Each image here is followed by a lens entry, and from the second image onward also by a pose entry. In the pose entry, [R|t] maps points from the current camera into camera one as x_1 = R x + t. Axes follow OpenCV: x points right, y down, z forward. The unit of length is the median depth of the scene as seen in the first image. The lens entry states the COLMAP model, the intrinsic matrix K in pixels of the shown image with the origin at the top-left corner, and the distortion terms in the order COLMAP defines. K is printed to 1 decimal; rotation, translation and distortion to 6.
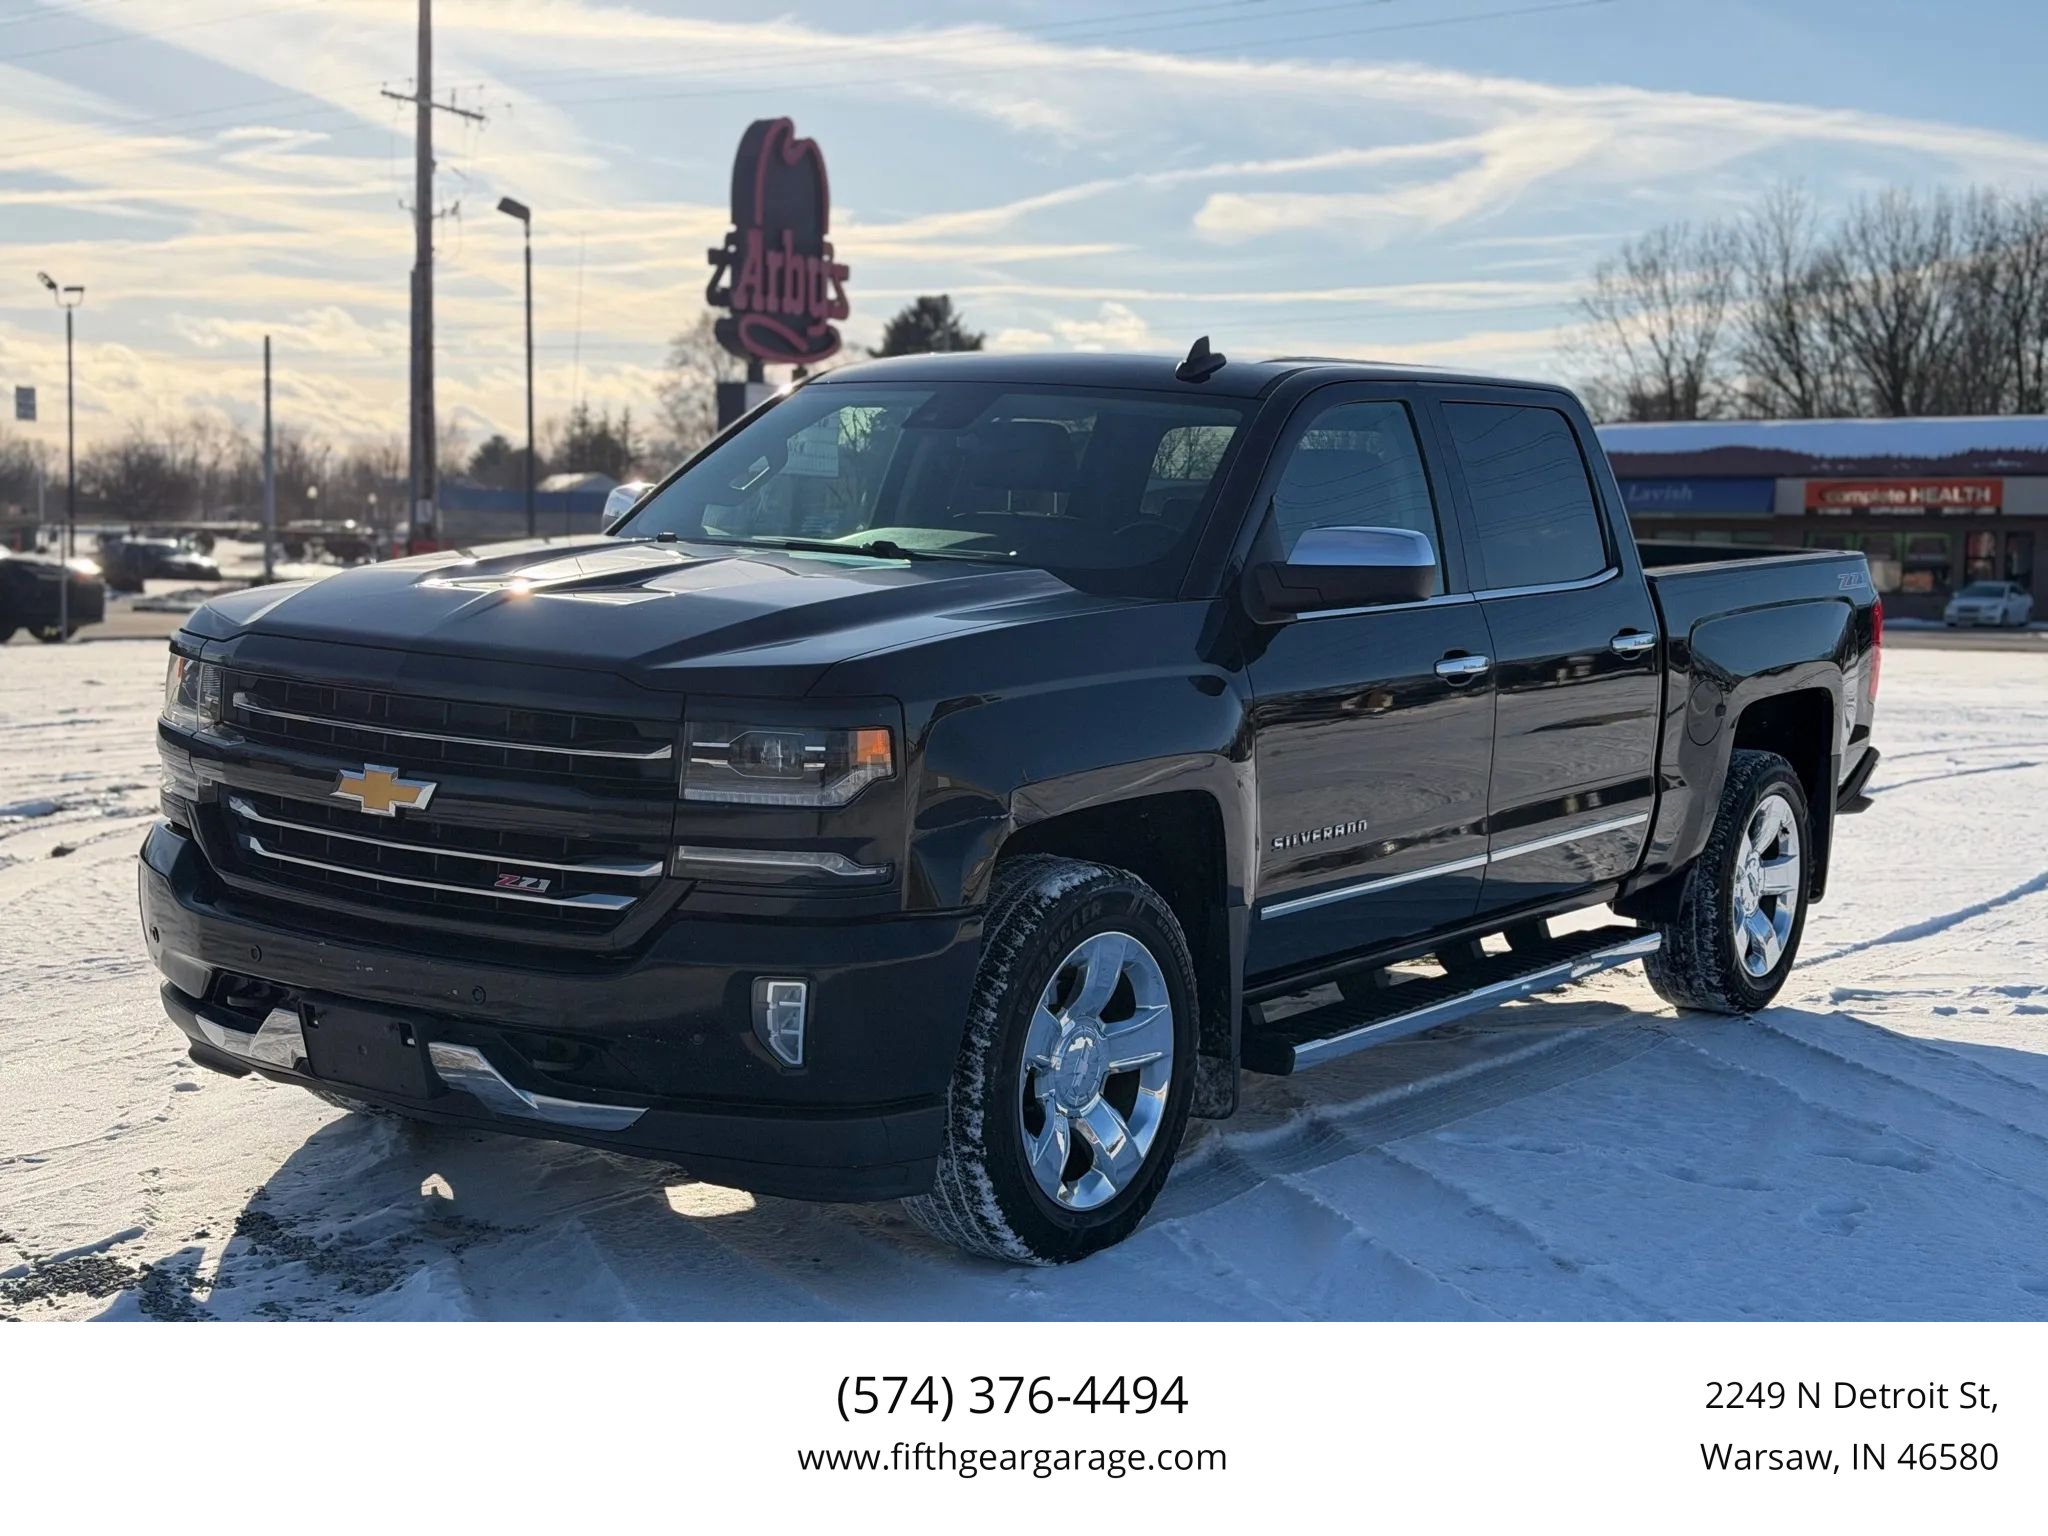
lens RADIAL K [[2975.6, 0, 1024.0], [0, 2975.6, 768.0], [0, 0, 1]] dist [0.127767, -0.142124]
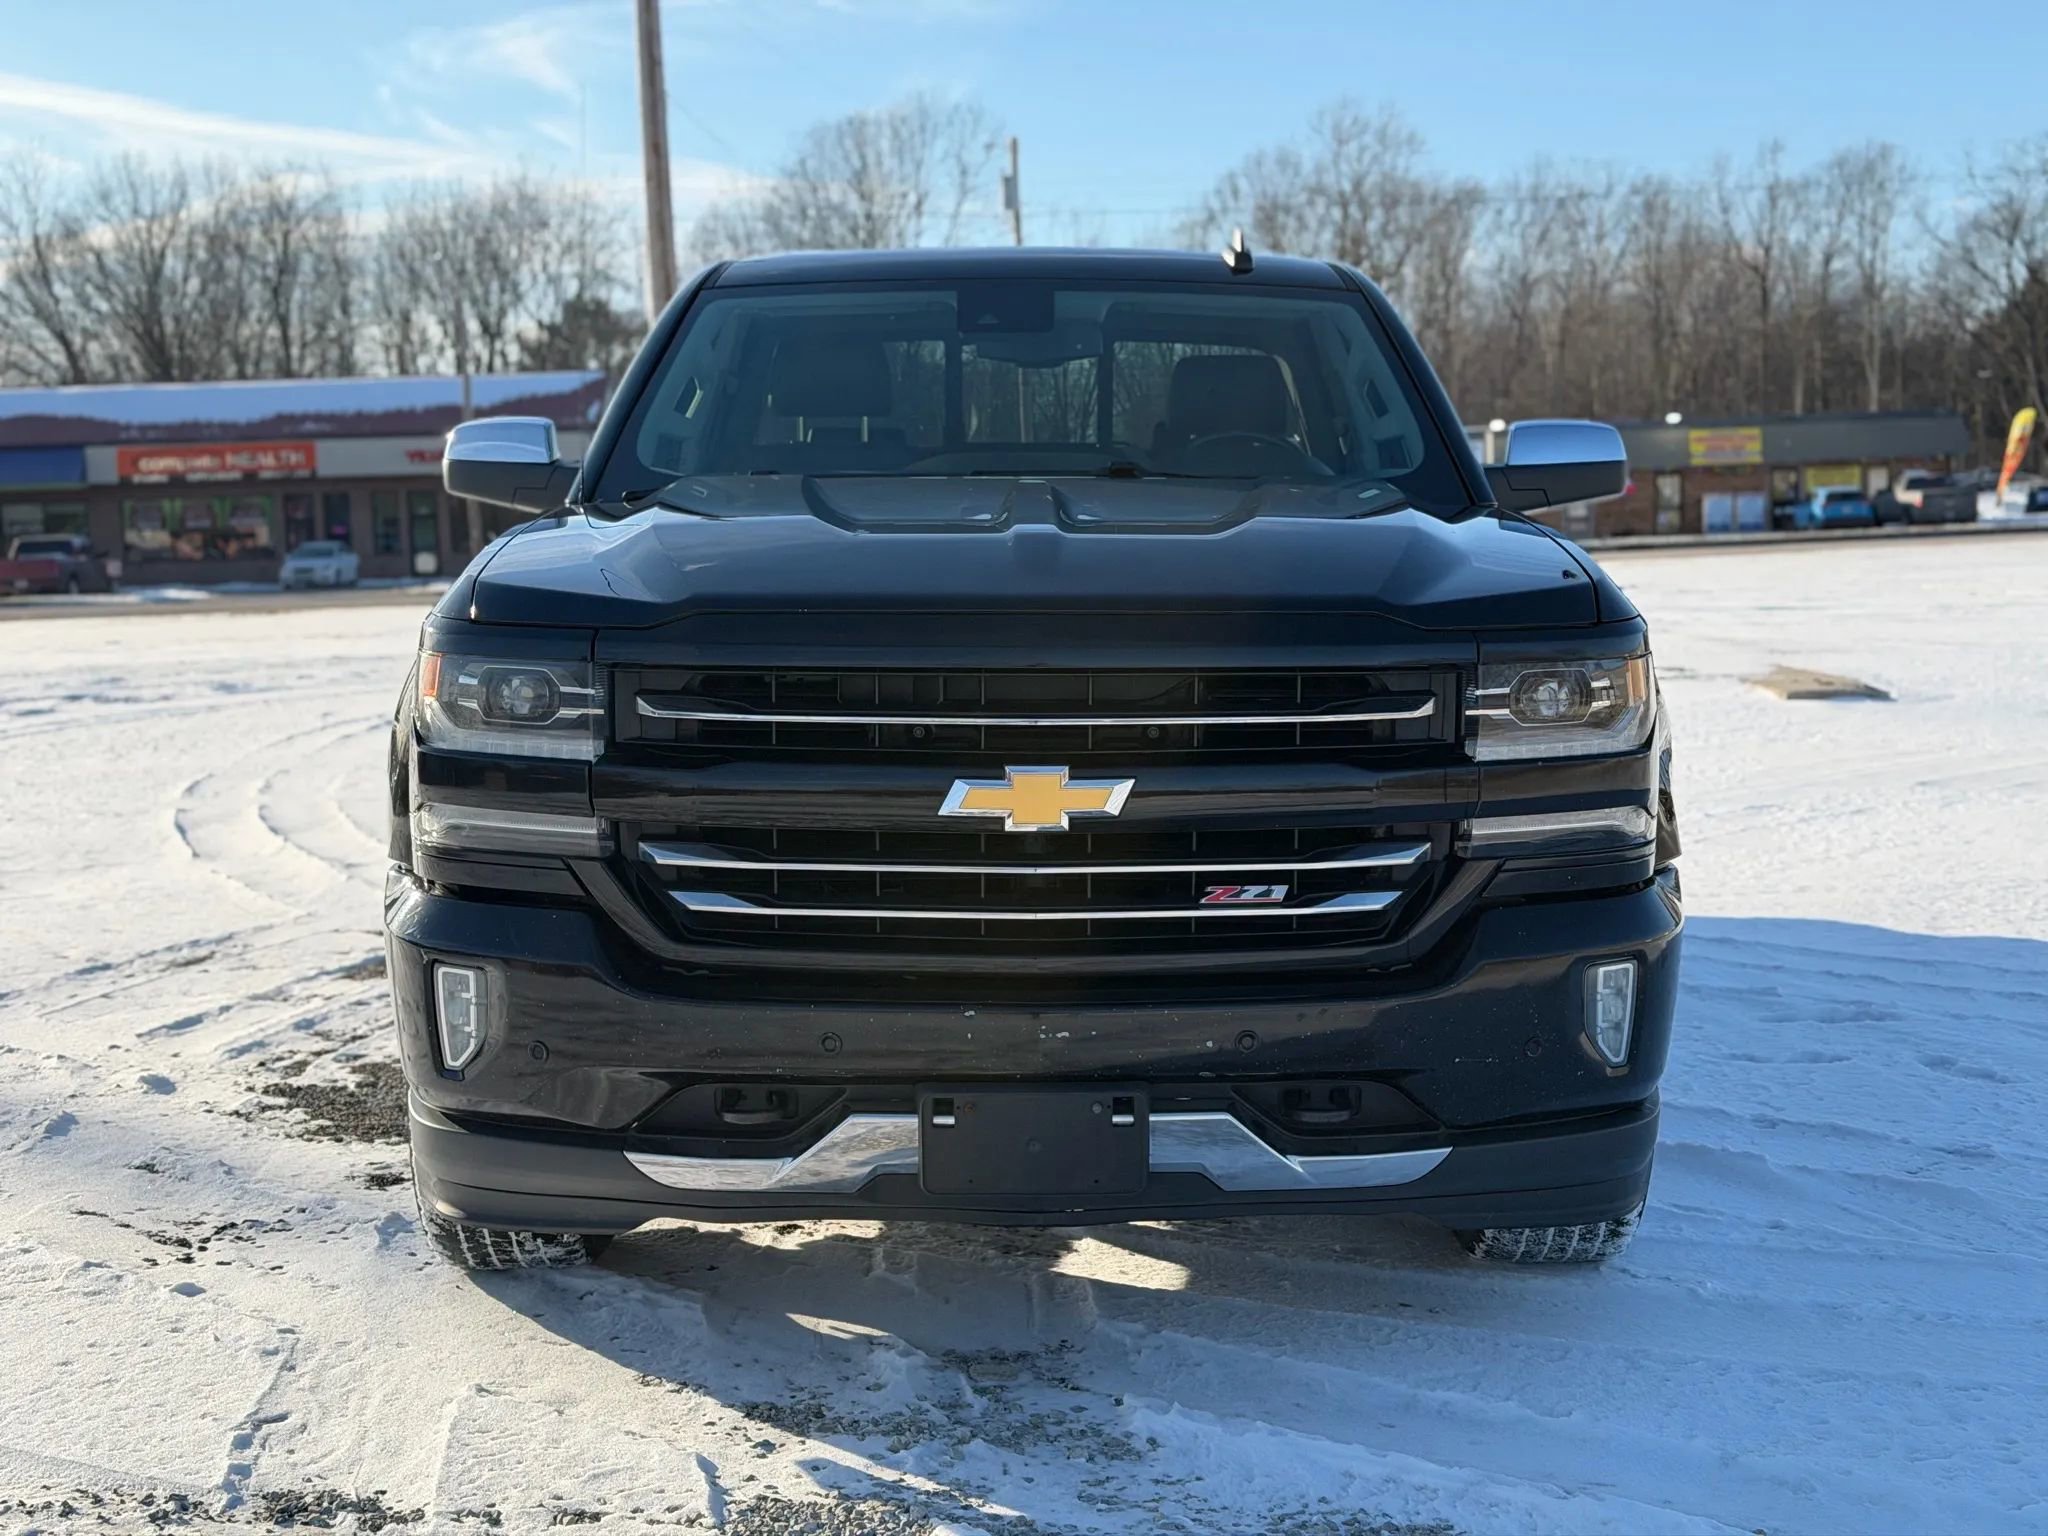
lens RADIAL K [[2925.3, 0, 1024.0], [0, 2925.3, 768.0], [0, 0, 1]] dist [0.125944, -0.075360]
pose [[0.799621, -0.101212, 0.591914, -0.087776], [0.095380, 0.994587, 0.041215, -0.004153], [-0.592881, 0.023500, 0.804947, 0.054744]]
